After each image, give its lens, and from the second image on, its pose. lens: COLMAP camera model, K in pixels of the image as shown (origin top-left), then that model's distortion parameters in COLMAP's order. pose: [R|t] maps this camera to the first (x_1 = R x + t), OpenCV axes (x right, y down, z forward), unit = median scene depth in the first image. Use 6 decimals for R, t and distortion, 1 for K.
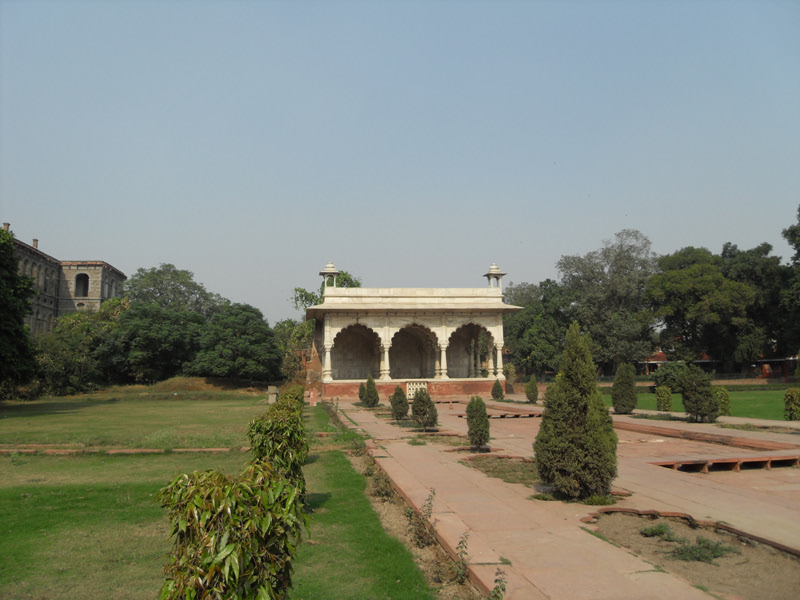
lens RADIAL K [[669.1, 0, 400.2], [0, 669.1, 300.0], [0, 0, 1]] dist [-0.071247, 0.013979]
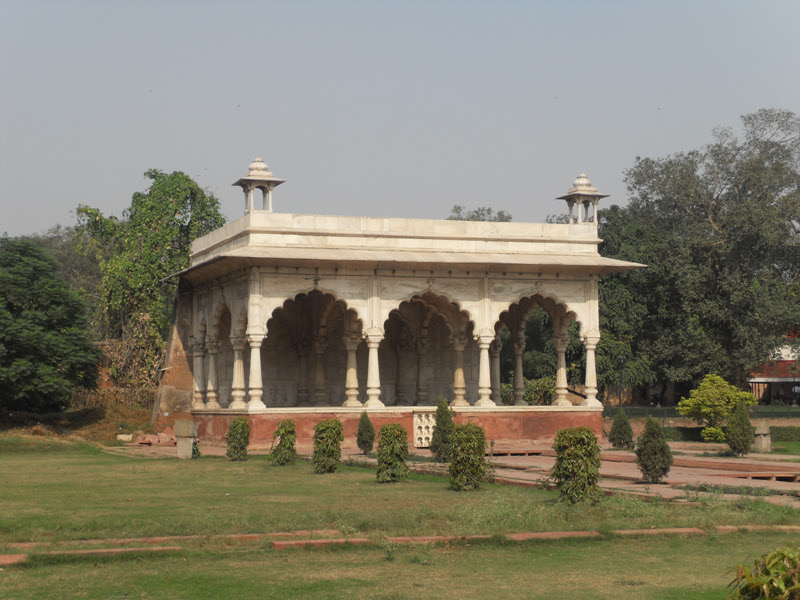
lens RADIAL K [[1468.8, 0, 399.4], [0, 1468.8, 298.5], [0, 0, 1]] dist [0.182197, 0.000000]
pose [[0.977489, 0.020652, 0.209972, -0.221972], [-0.029378, 0.998826, 0.038524, -0.000946], [-0.208930, -0.043826, 0.976948, -0.036753]]
